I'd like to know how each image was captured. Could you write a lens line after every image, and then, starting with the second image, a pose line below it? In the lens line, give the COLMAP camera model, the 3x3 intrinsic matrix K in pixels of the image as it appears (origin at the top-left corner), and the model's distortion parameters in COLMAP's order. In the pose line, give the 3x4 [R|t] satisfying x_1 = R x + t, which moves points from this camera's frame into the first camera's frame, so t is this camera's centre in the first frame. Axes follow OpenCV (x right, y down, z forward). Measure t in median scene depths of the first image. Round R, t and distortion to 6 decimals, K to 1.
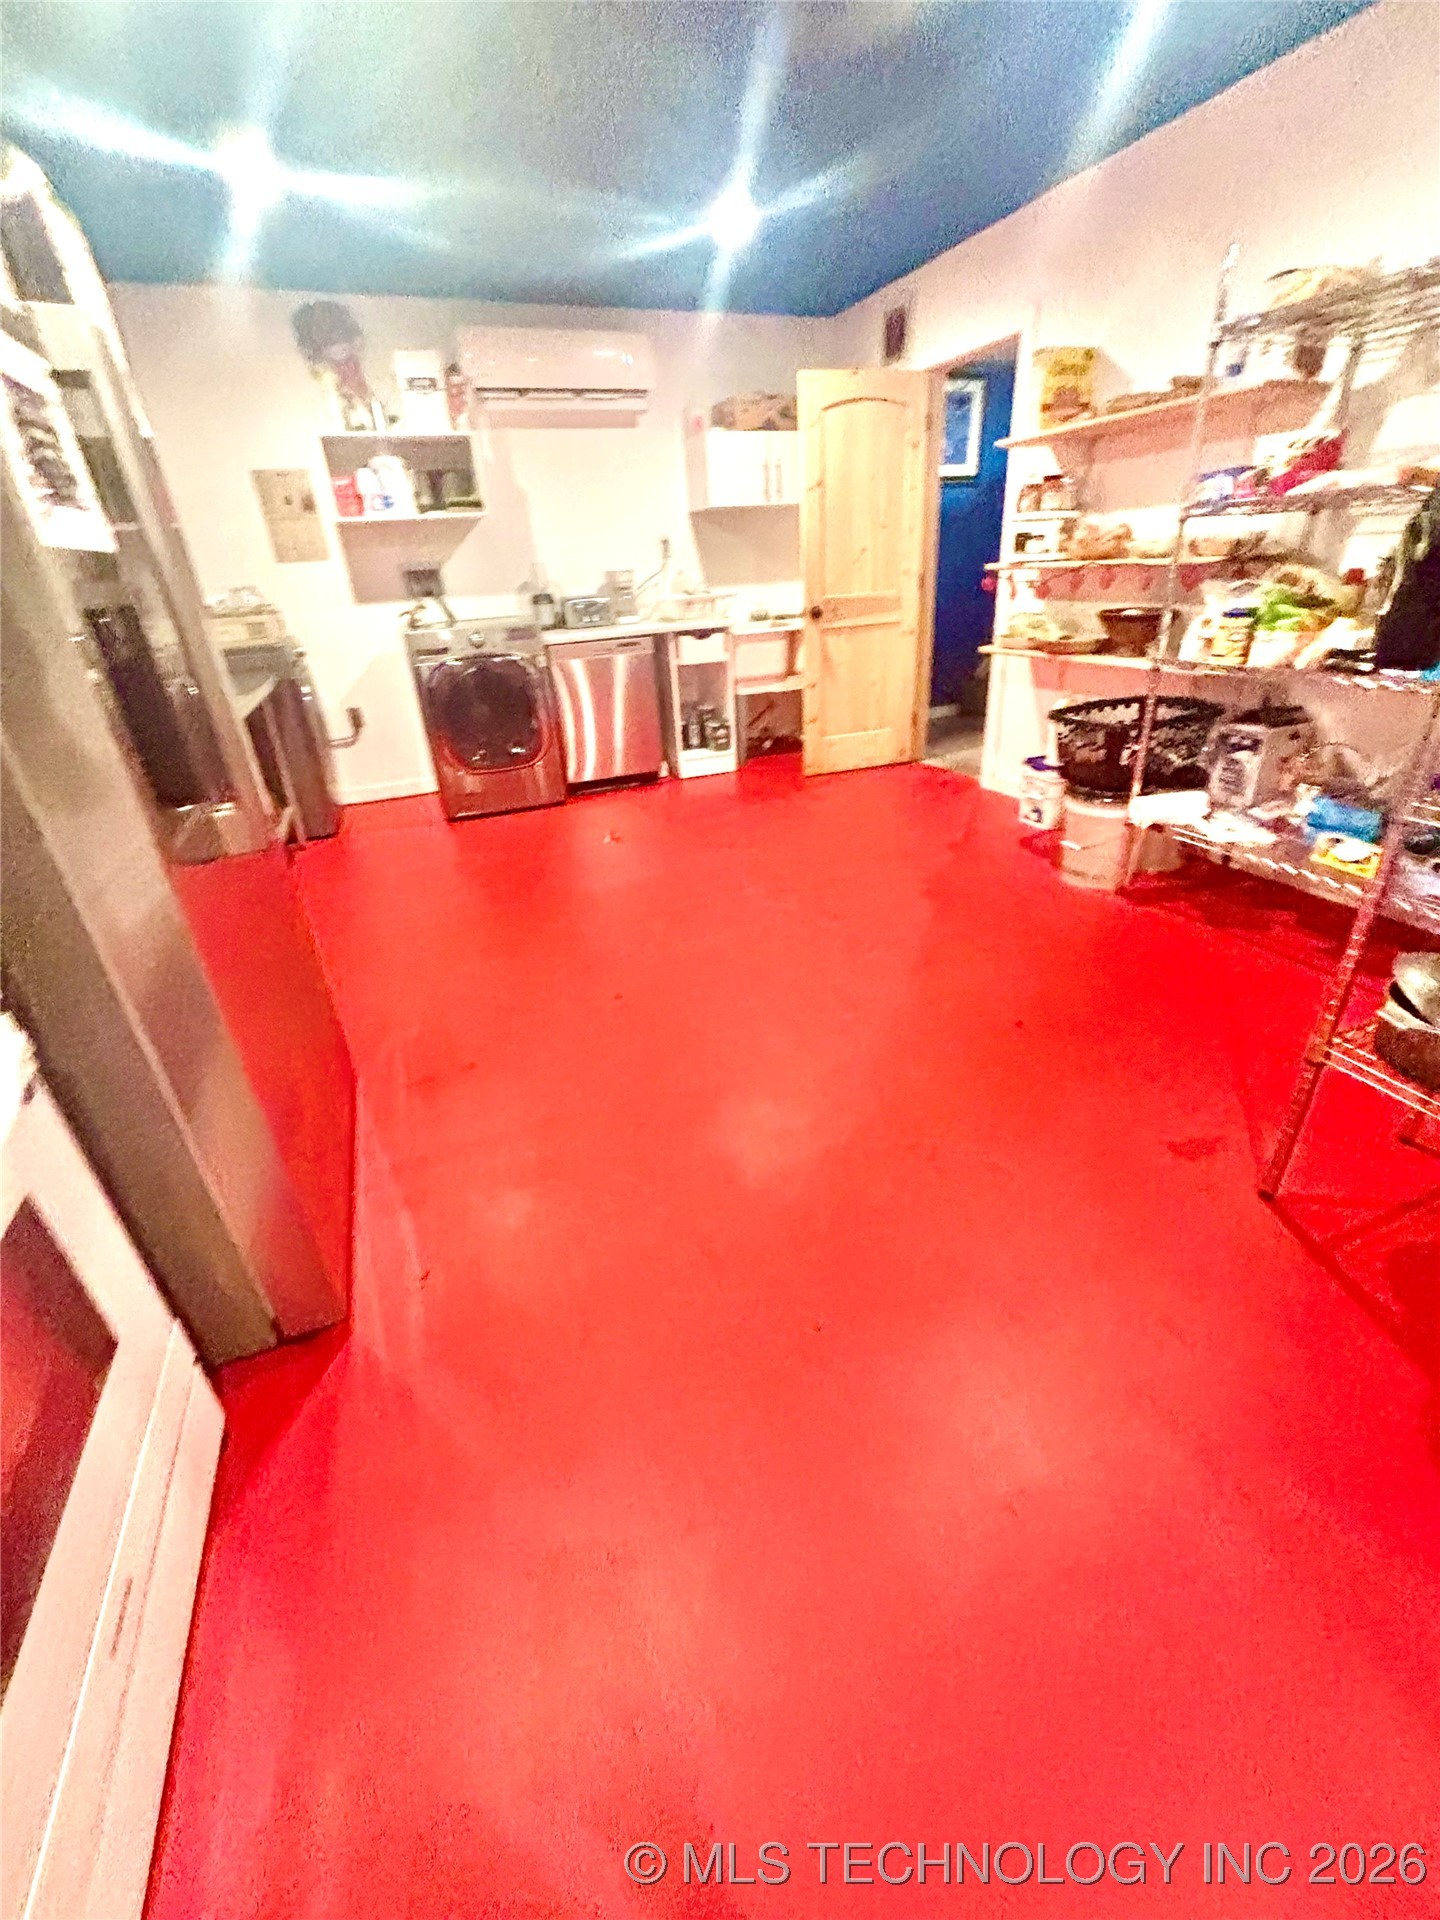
lens RADIAL K [[765.0, 0, 720.4], [0, 765.0, 927.9], [0, 0, 1]] dist [-0.001709, -0.000094]
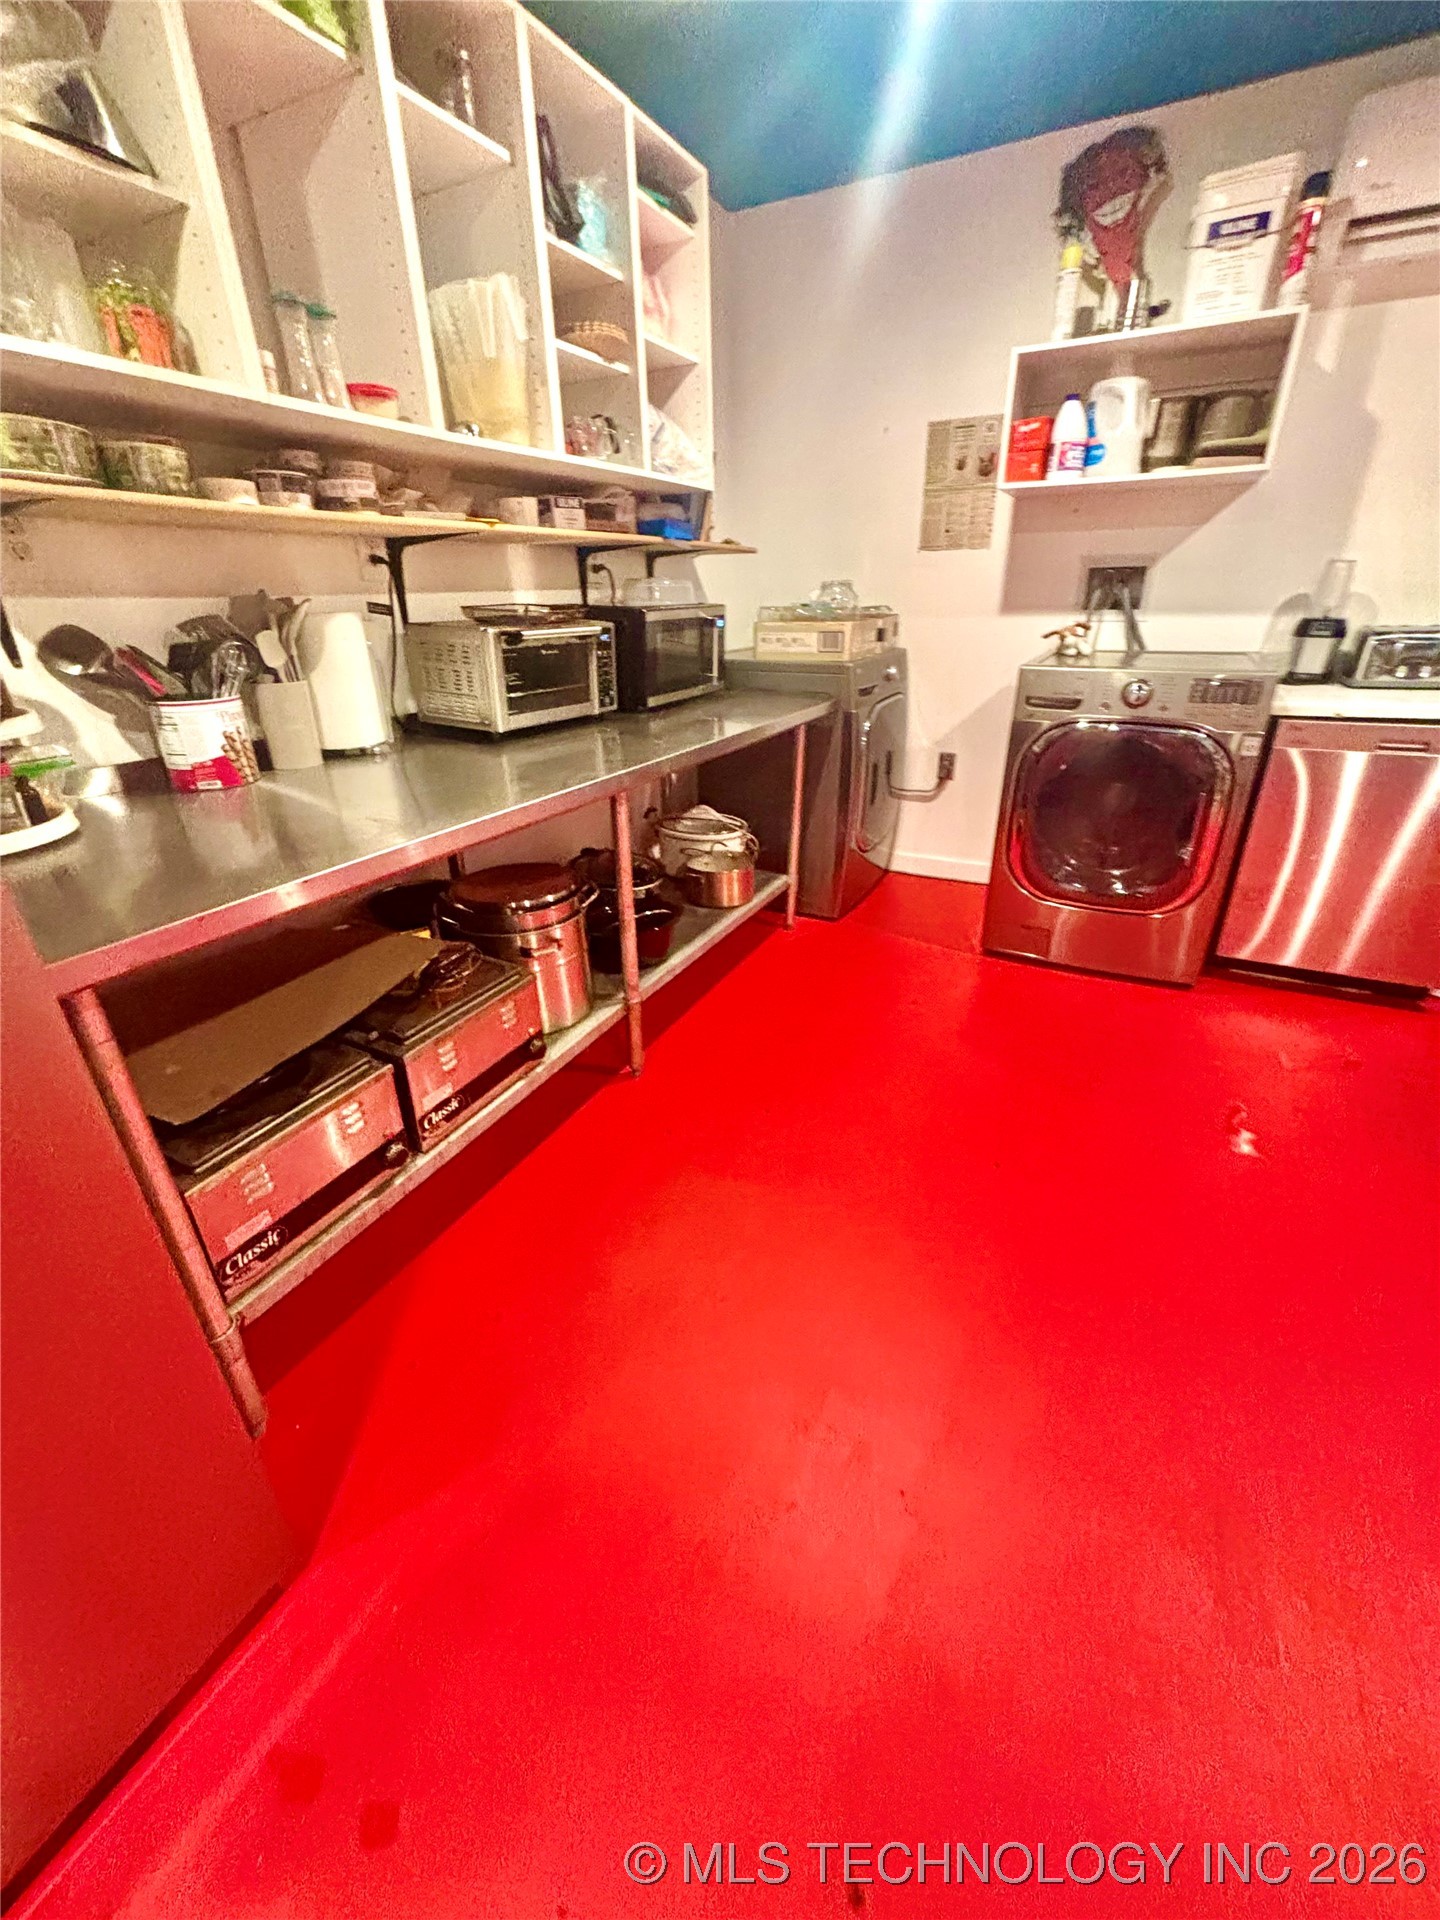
lens RADIAL K [[775.0, 0, 715.1], [0, 775.0, 956.0], [0, 0, 1]] dist [-0.000354, 0.000351]
pose [[0.630461, 0.372207, -0.681162, -0.046441], [-0.347760, 0.919980, 0.180829, -0.181113], [0.693961, 0.122875, 0.709450, 0.372630]]
